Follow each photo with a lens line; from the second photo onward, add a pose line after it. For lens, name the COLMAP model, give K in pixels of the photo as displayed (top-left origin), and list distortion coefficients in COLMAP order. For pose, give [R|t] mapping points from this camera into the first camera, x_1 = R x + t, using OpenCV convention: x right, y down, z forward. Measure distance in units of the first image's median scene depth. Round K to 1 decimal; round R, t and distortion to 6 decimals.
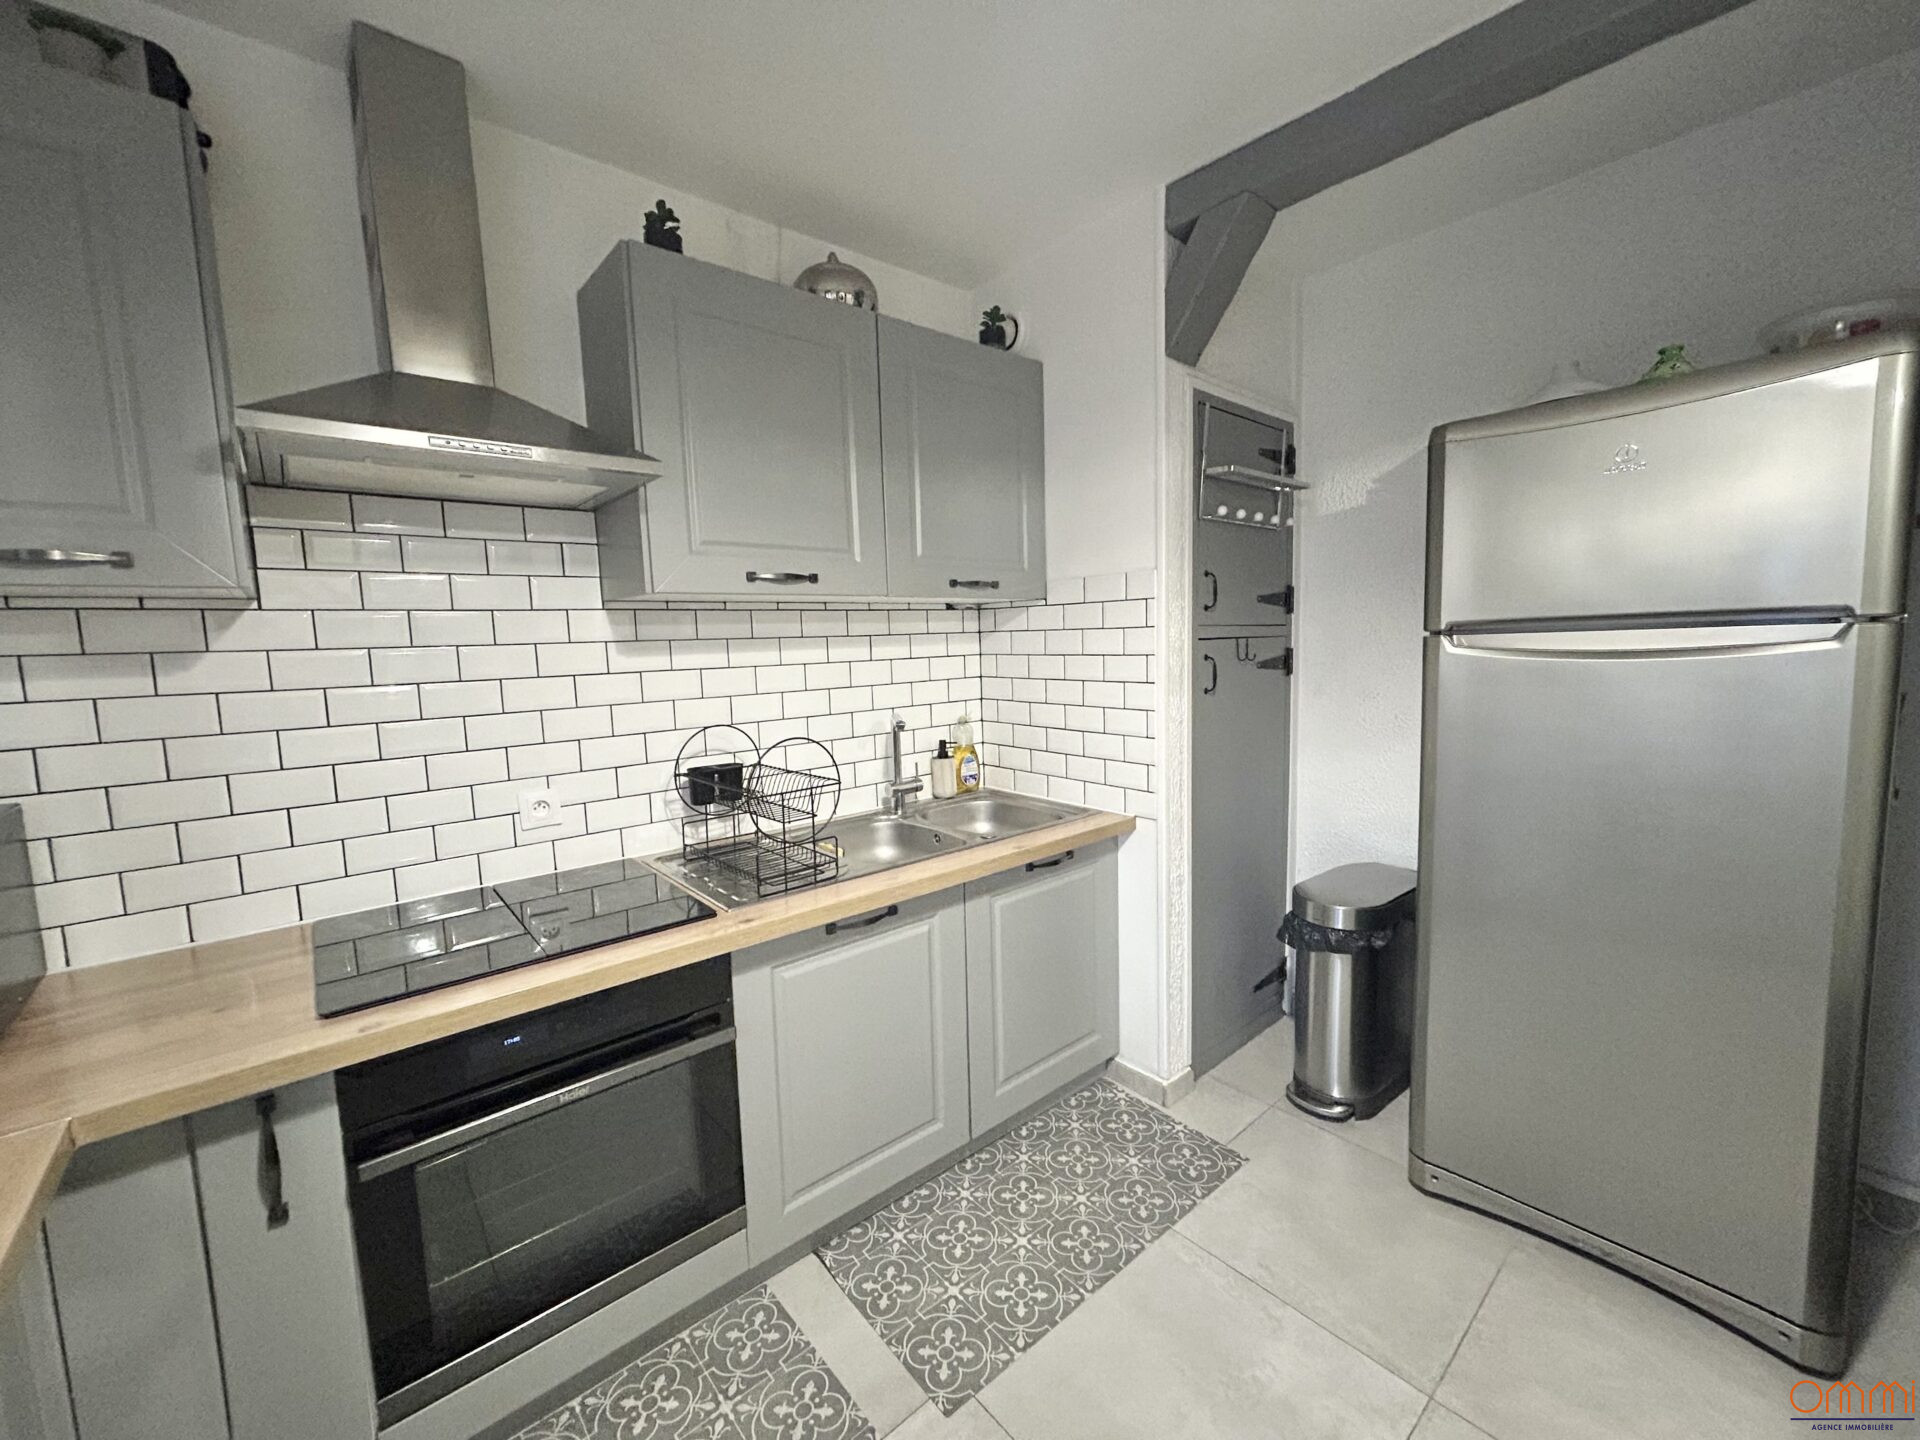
lens RADIAL K [[769.9, 0, 957.9], [0, 769.9, 722.6], [0, 0, 1]] dist [-0.002622, 0.002324]
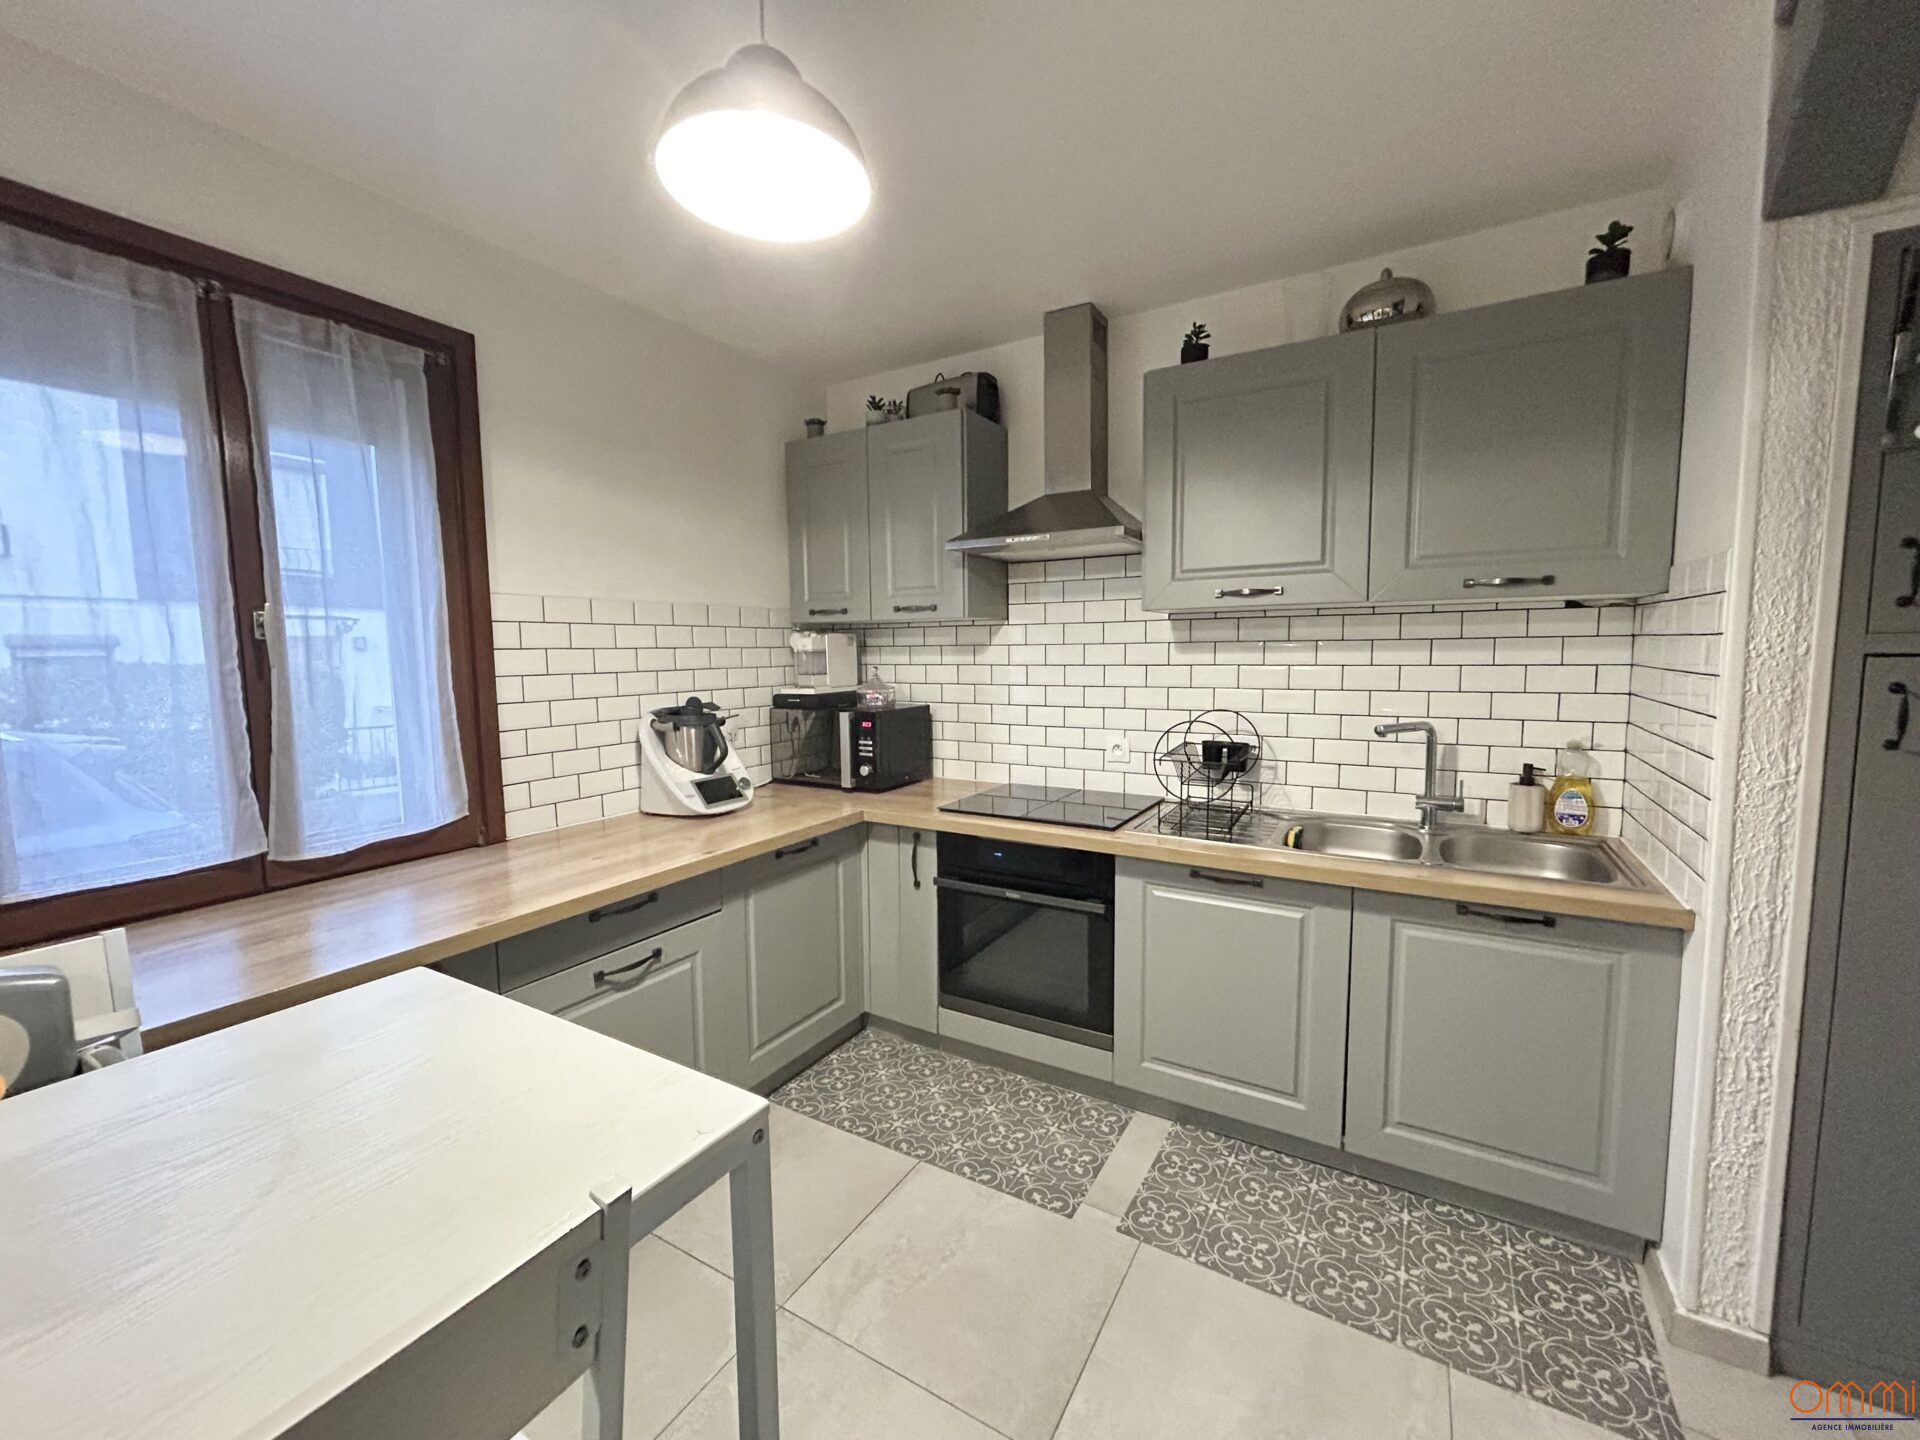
lens RADIAL K [[769.9, 0, 958.6], [0, 769.9, 716.2], [0, 0, 1]] dist [-0.002622, 0.002324]
pose [[0.320546, 0.109136, -0.940925, 0.769719], [-0.102145, 0.991531, 0.080208, -0.044646], [0.941709, 0.070400, 0.328979, 0.175107]]
